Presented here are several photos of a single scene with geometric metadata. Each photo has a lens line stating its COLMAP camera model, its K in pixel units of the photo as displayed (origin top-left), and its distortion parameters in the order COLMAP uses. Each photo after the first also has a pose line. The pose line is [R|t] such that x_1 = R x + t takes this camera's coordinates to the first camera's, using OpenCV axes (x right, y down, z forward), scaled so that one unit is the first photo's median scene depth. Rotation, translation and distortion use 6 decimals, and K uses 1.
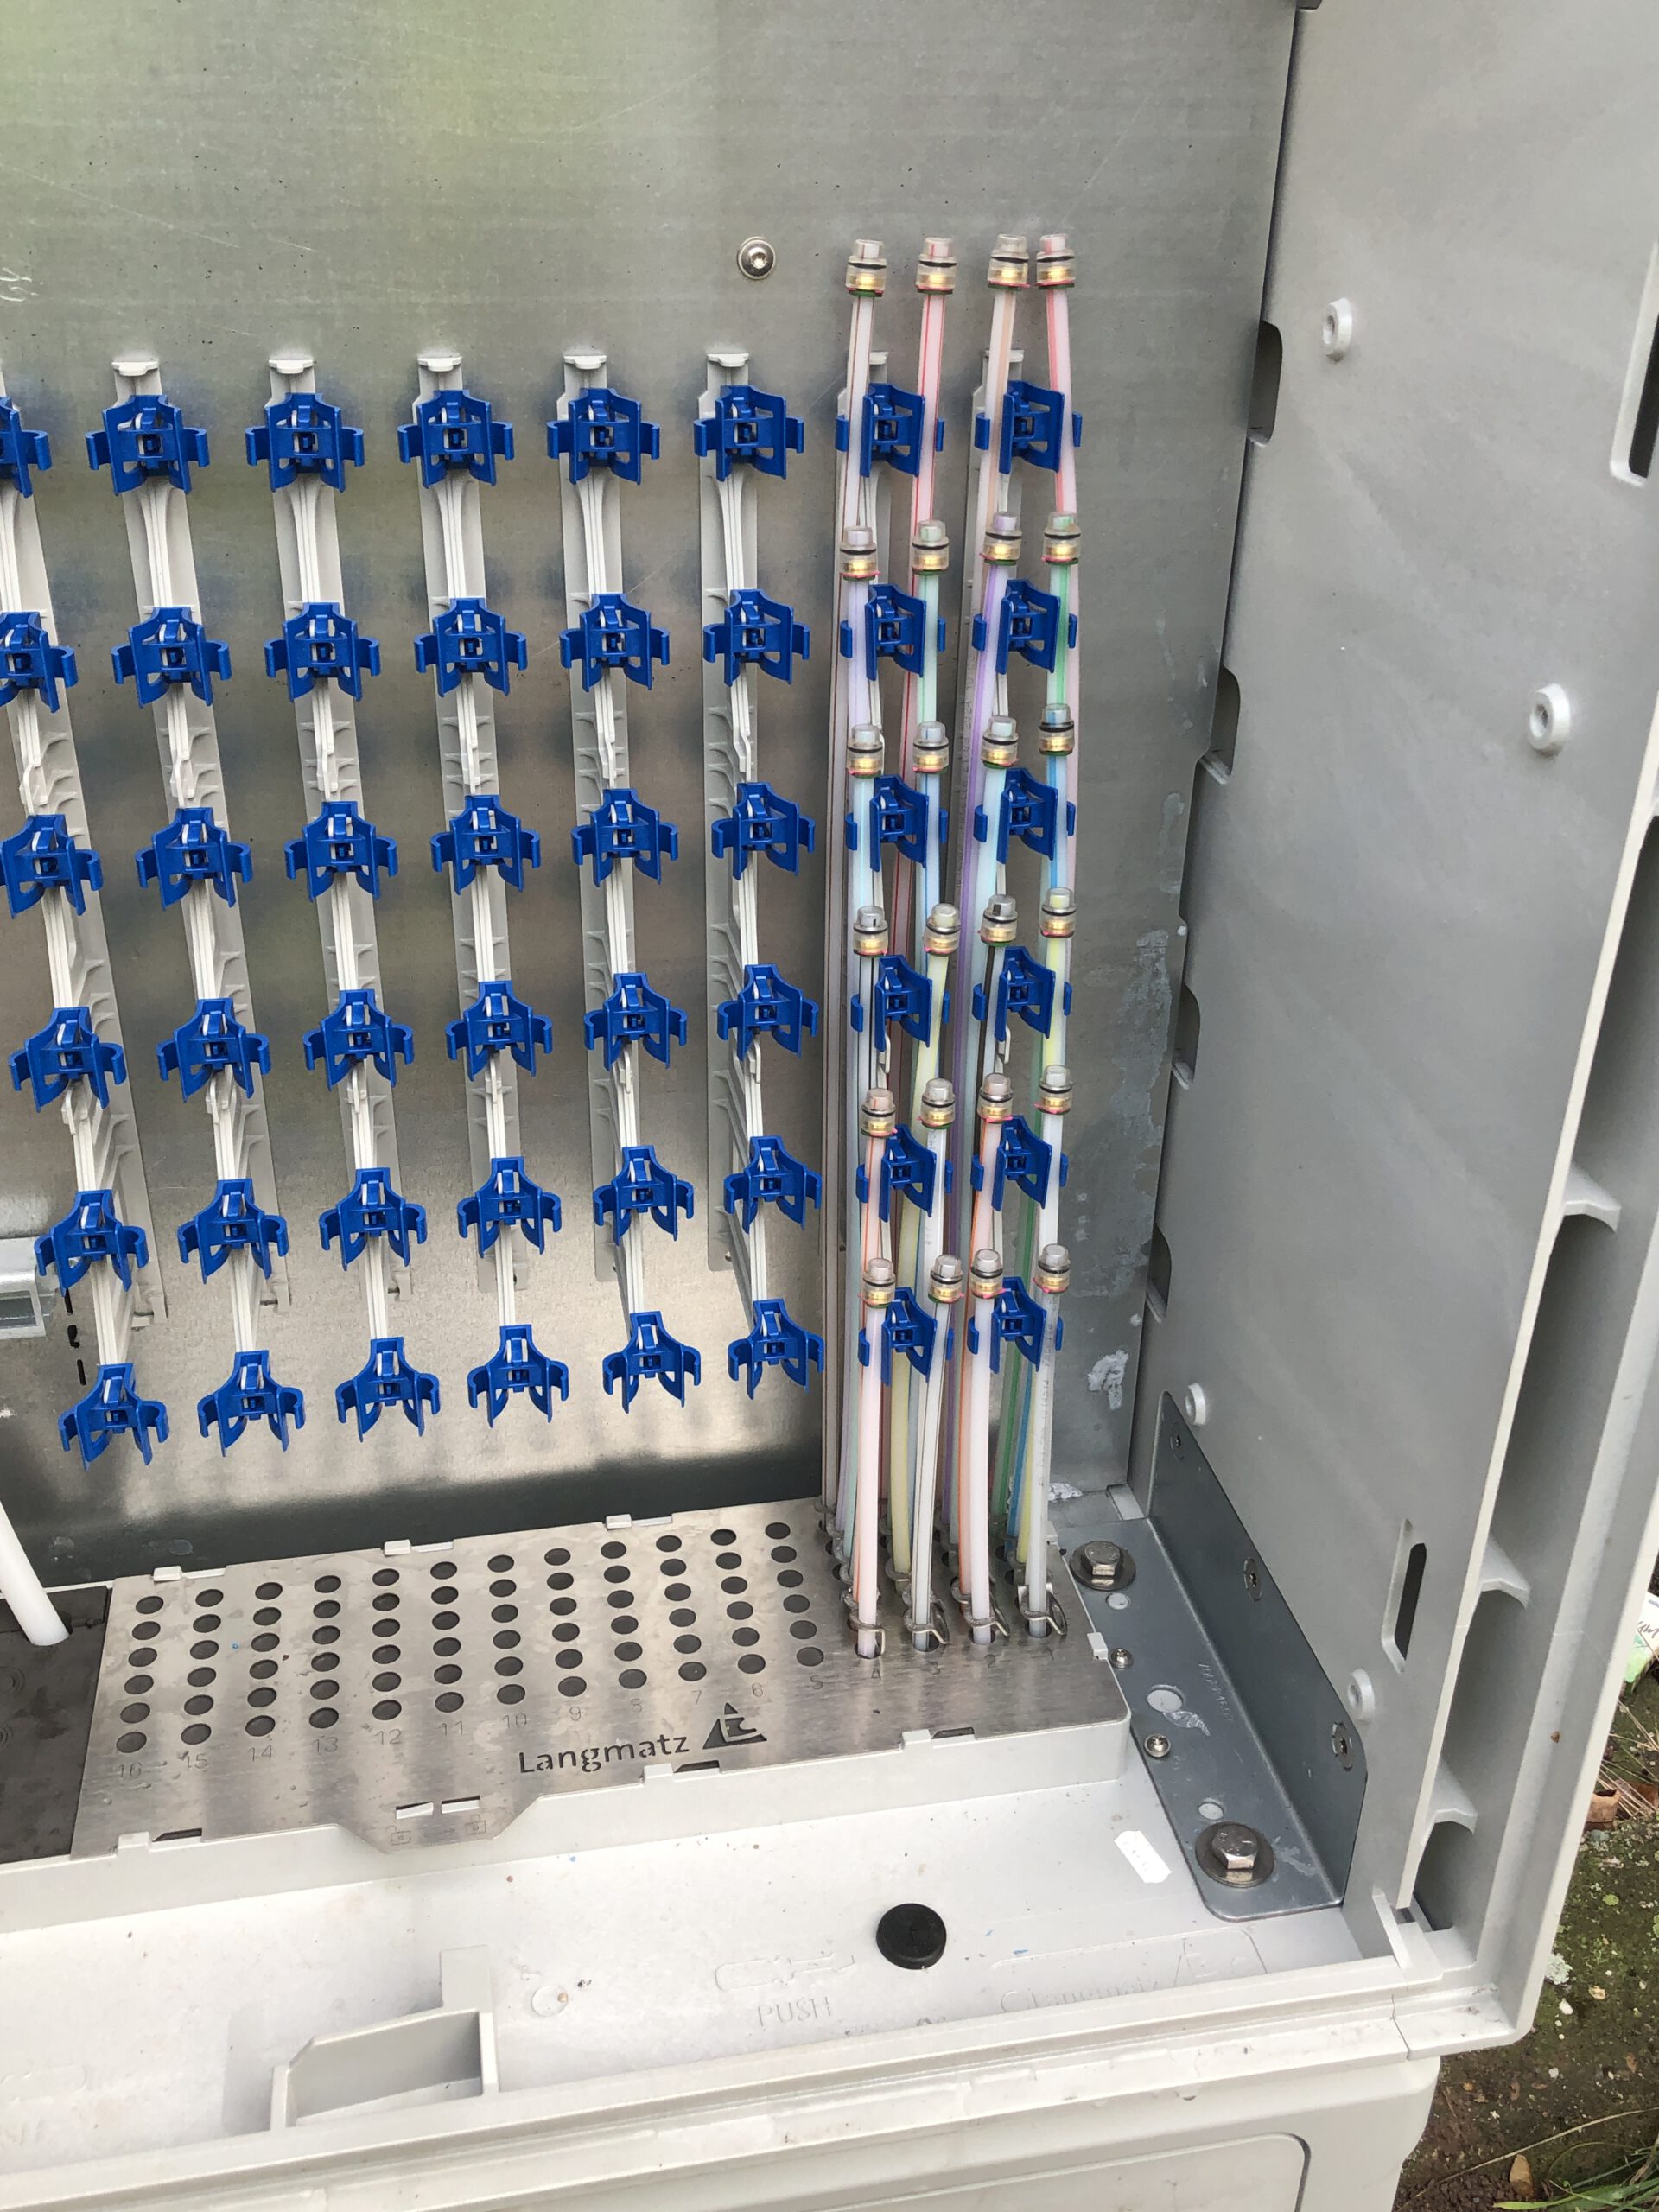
lens RADIAL K [[2081.2, 0, 818.6], [0, 2081.2, 1091.8], [0, 0, 1]] dist [0.120216, -0.194422]
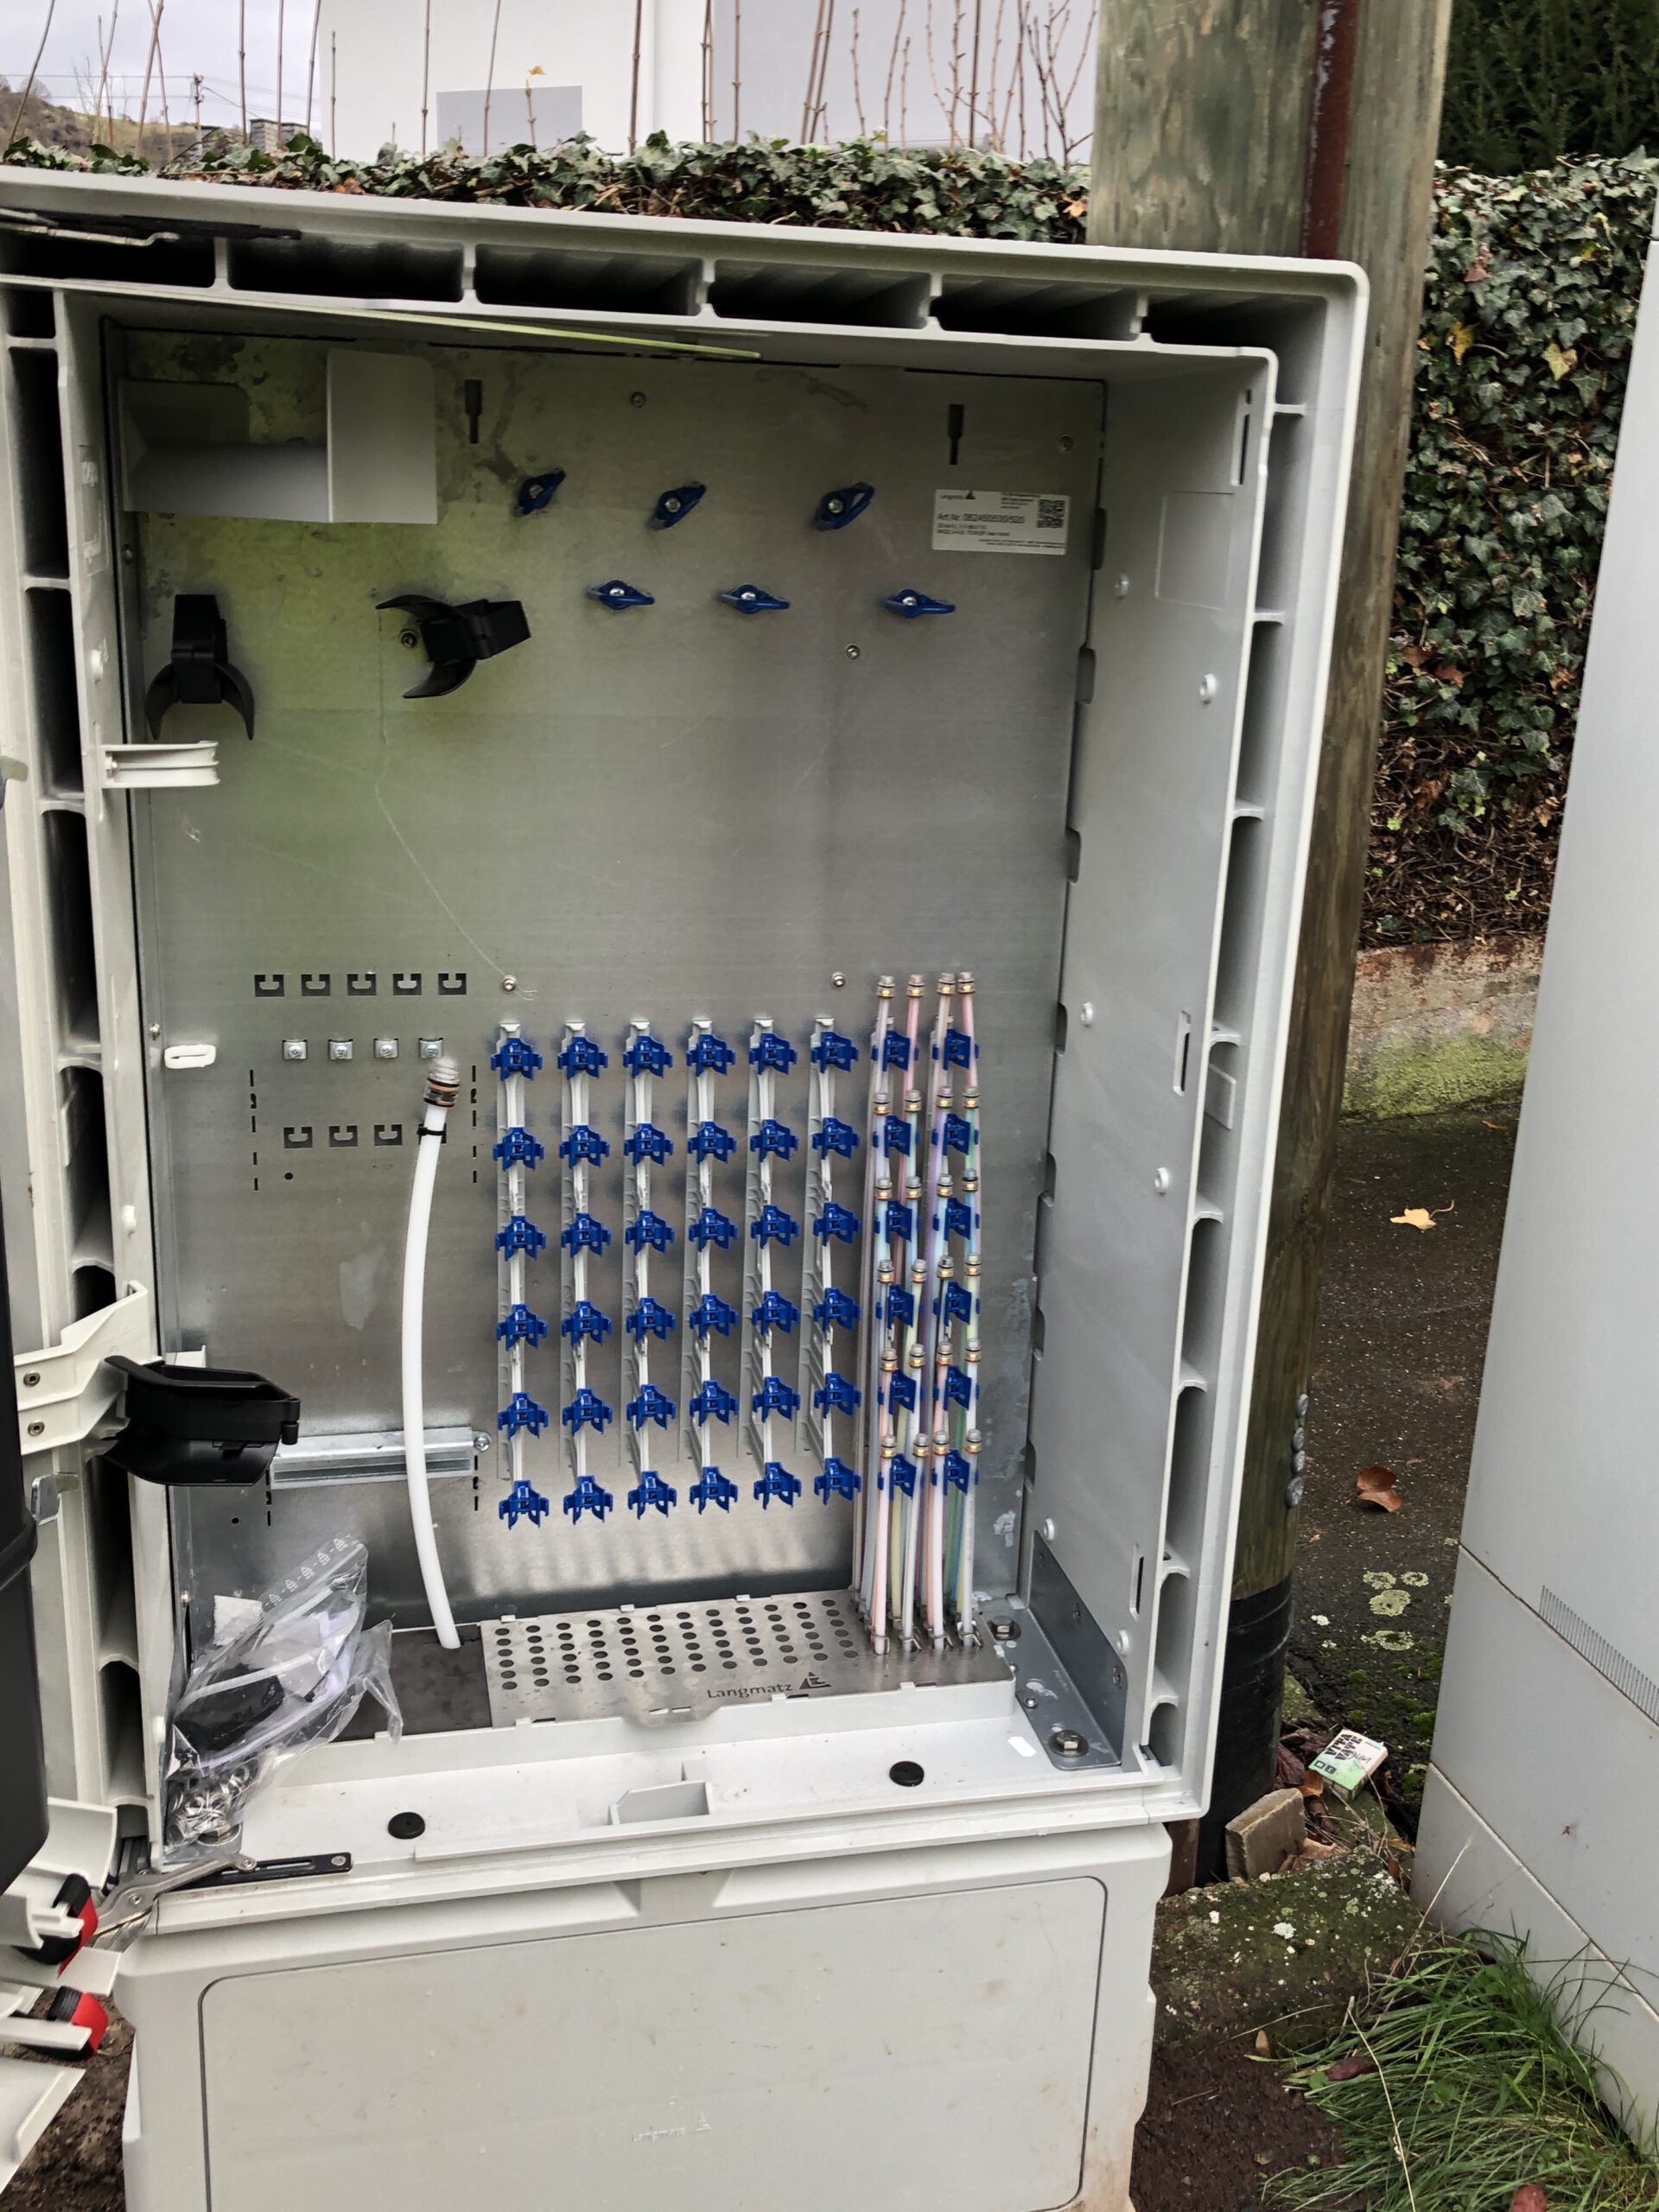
lens RADIAL K [[2081.2, 0, 818.6], [0, 2081.2, 1091.8], [0, 0, 1]] dist [0.120216, -0.194422]
pose [[0.999396, 0.009411, 0.033451, -0.112200], [-0.002239, 0.978072, -0.208255, 0.180169], [-0.034677, 0.208054, 0.977502, -1.082466]]
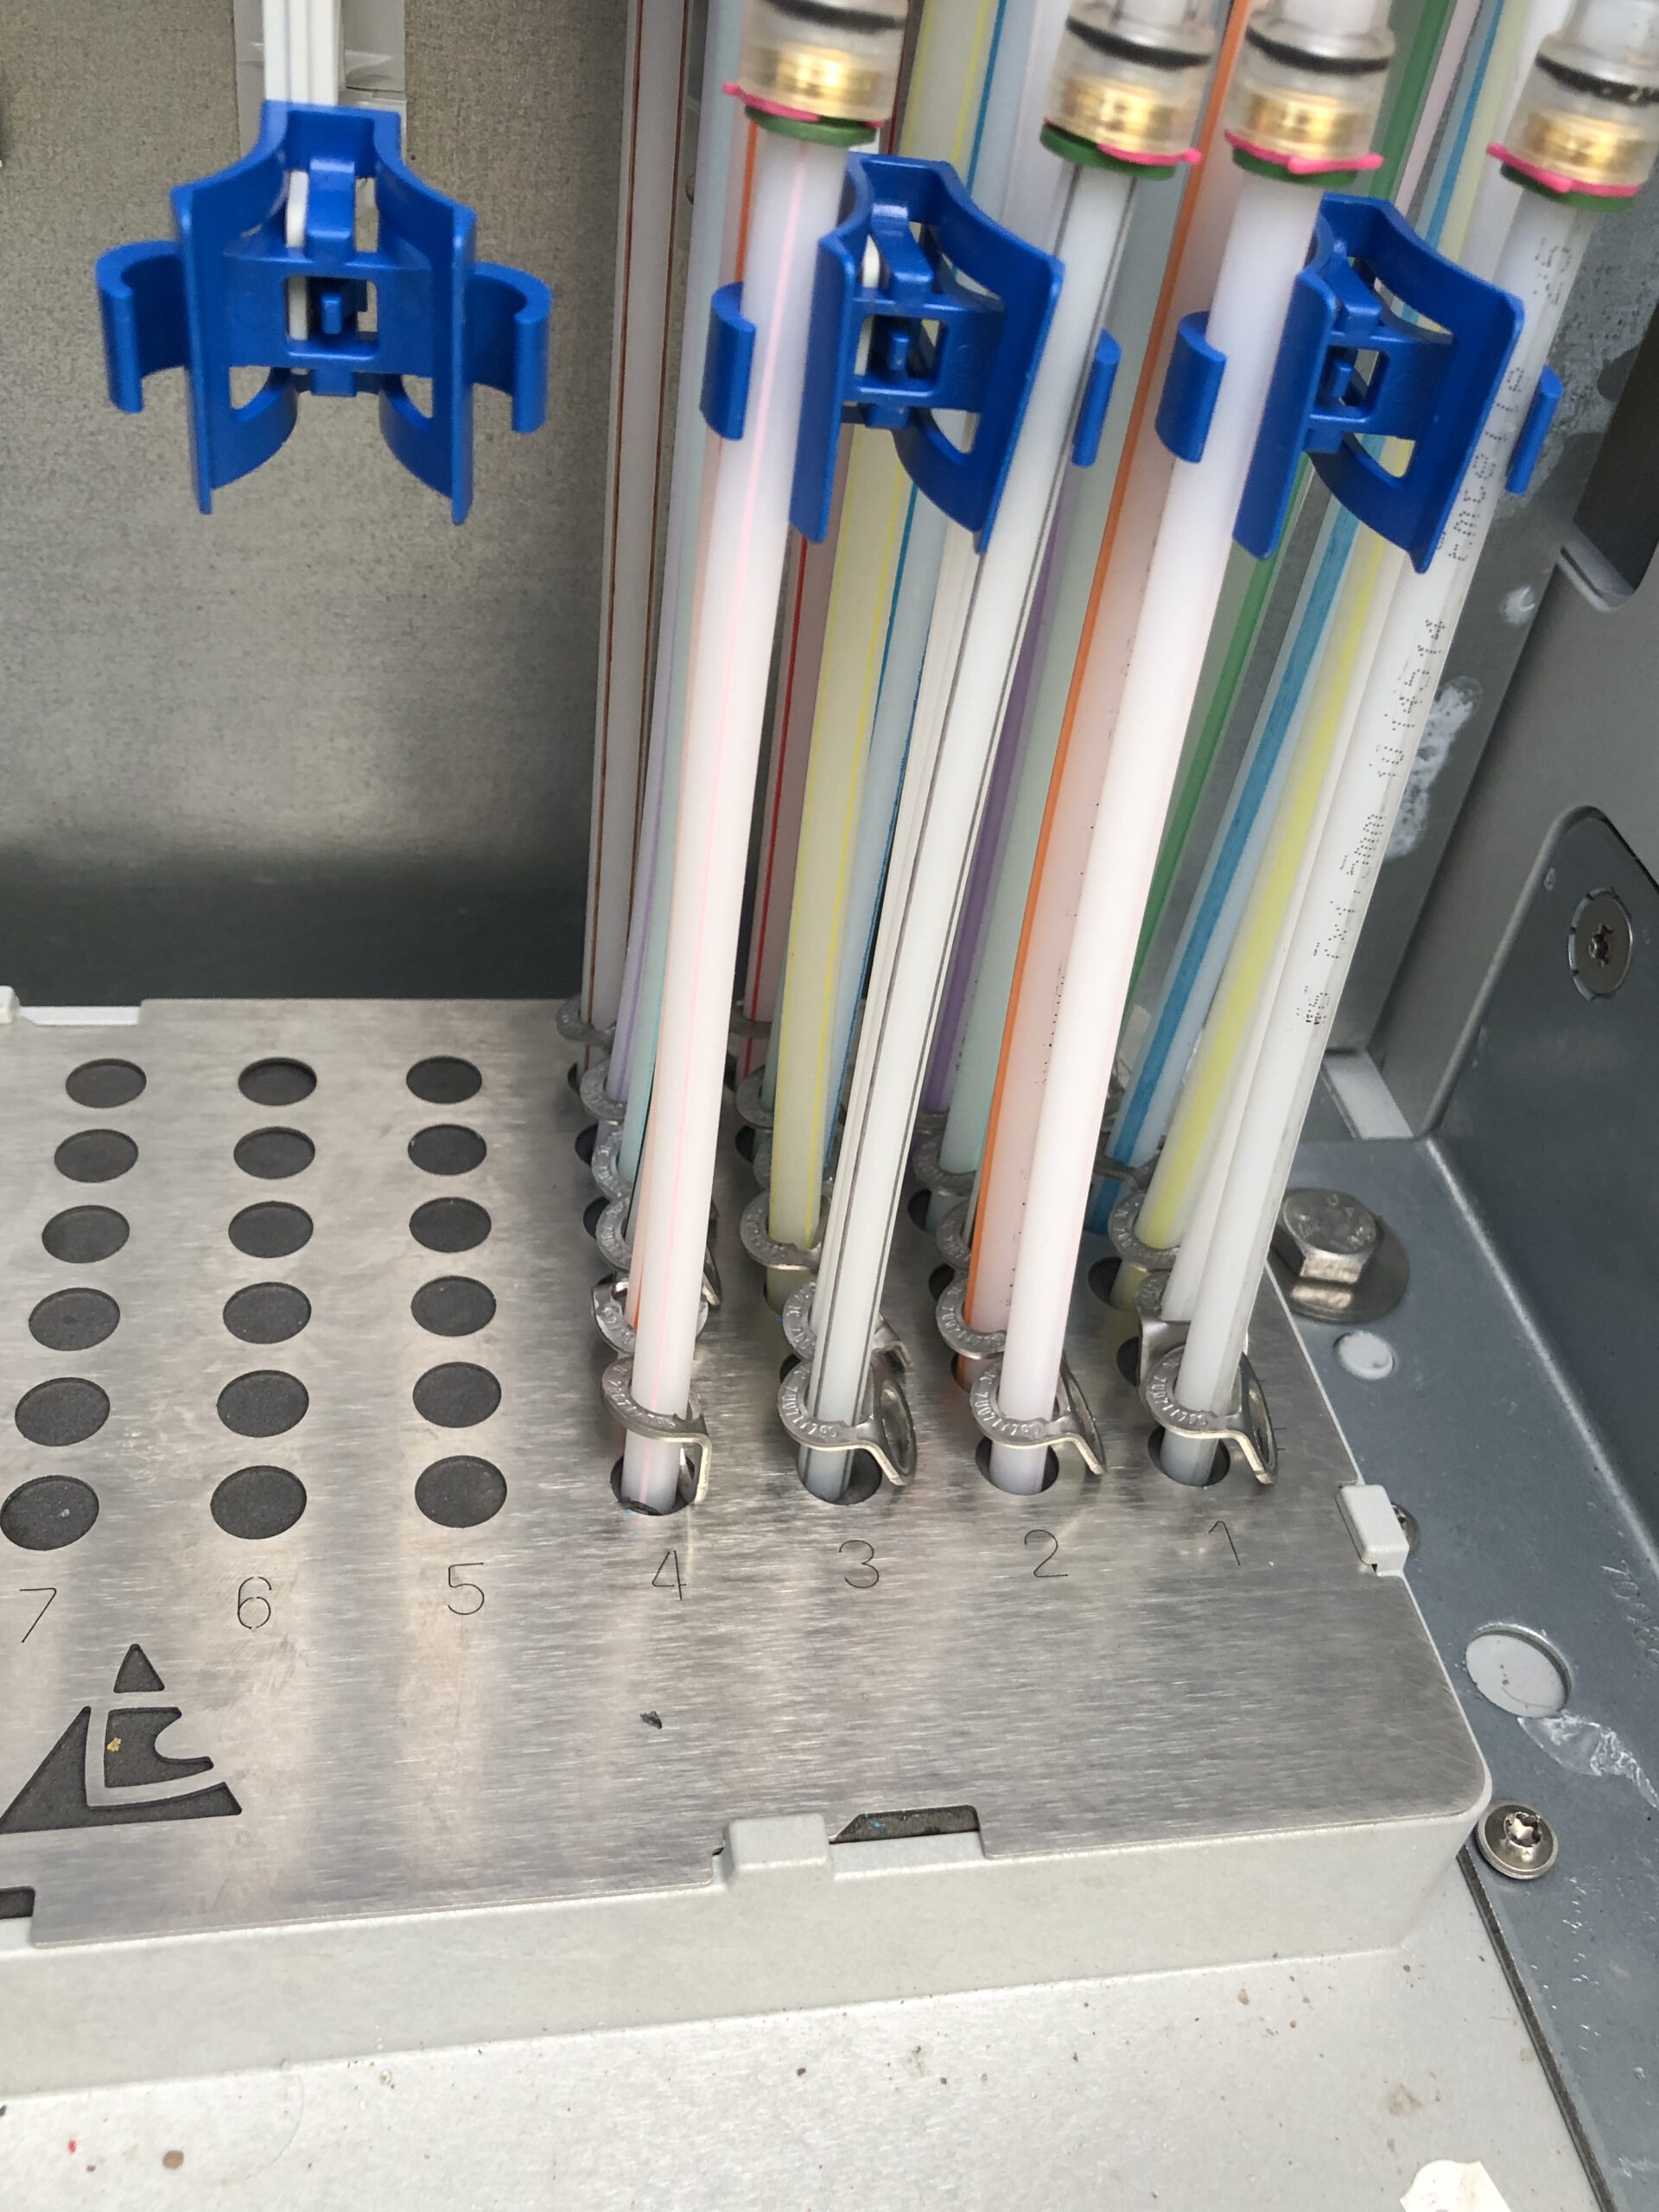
lens RADIAL K [[2081.2, 0, 818.6], [0, 2081.2, 1091.8], [0, 0, 1]] dist [0.120216, -0.194422]
pose [[0.993560, 0.100121, 0.053050, 0.028068], [-0.109241, 0.970732, 0.213883, 0.154290], [-0.030083, -0.218301, 0.975418, 0.776639]]
